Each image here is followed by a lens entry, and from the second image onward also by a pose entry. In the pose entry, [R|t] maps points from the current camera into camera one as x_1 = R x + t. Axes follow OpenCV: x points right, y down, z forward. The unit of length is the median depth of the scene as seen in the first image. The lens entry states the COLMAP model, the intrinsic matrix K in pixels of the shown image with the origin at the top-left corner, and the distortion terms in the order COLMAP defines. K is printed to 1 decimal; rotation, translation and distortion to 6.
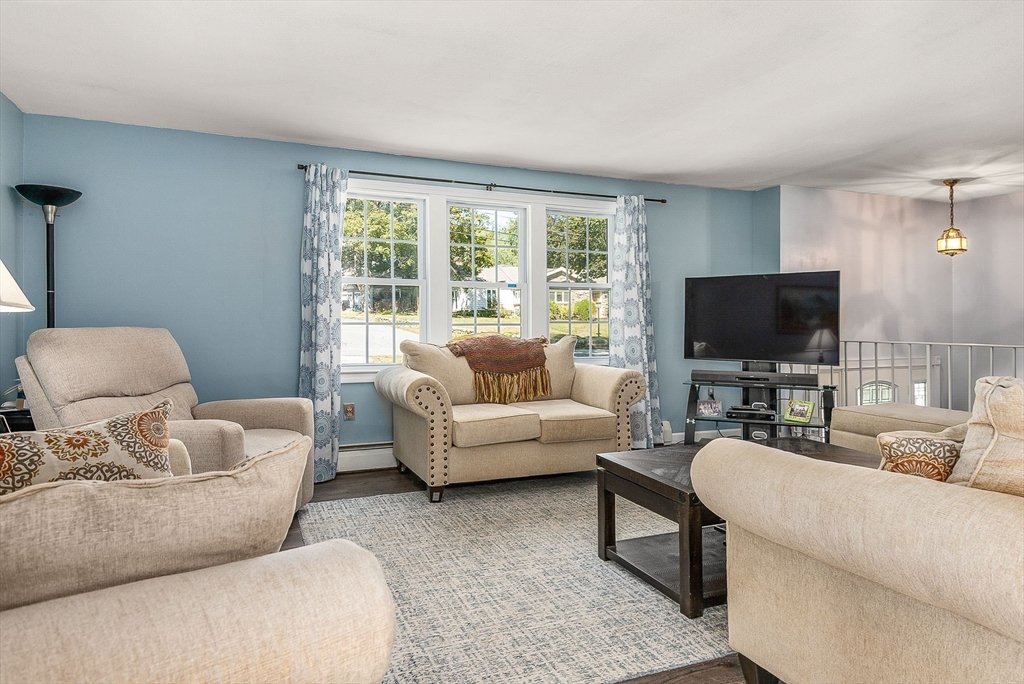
lens RADIAL K [[642.7, 0, 512.2], [0, 642.7, 329.2], [0, 0, 1]] dist [0.001590, -0.000387]
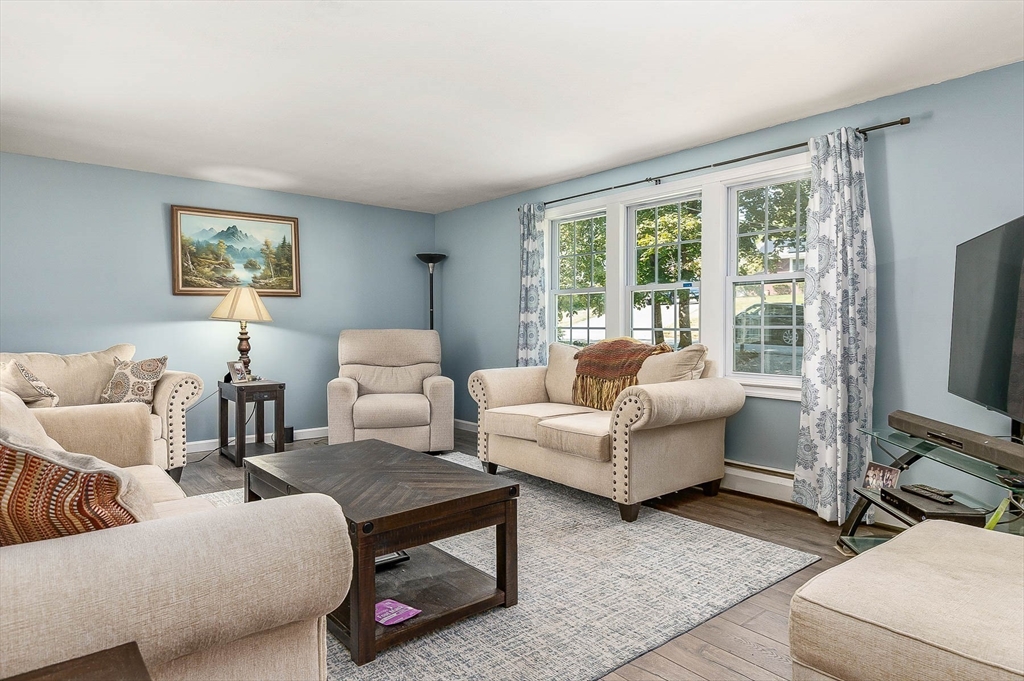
lens RADIAL K [[596.0, 0, 512.0], [0, 596.0, 335.4], [0, 0, 1]] dist [0.002192, -0.000081]
pose [[0.295090, 0.010410, -0.955413, 0.847945], [-0.010977, 0.999912, 0.007505, -0.002675], [0.955406, 0.008273, 0.295178, 0.638139]]
